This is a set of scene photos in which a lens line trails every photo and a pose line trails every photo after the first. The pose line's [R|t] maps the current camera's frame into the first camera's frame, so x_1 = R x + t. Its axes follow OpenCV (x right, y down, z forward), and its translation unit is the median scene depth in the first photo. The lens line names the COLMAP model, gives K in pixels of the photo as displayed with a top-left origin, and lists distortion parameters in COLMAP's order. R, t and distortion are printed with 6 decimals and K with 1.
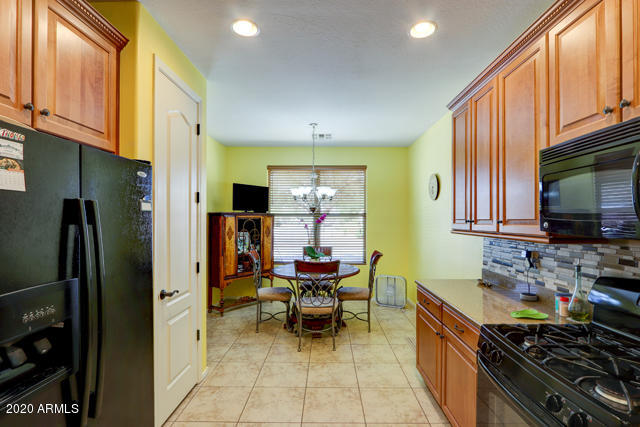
lens RADIAL K [[302.2, 0, 322.6], [0, 302.2, 218.6], [0, 0, 1]] dist [-0.017977, 0.002272]
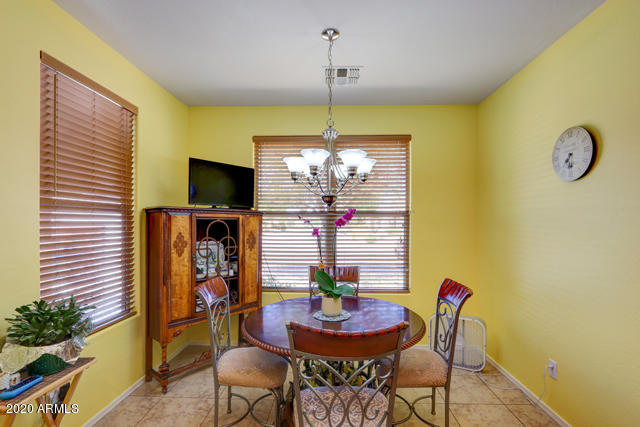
lens RADIAL K [[302.2, 0, 319.5], [0, 302.2, 215.2], [0, 0, 1]] dist [-0.017977, 0.002272]
pose [[0.999629, 0.000729, -0.027238, -0.029533], [-0.001400, 0.999695, -0.024638, 0.007454], [0.027212, 0.024667, 0.999325, 0.420343]]
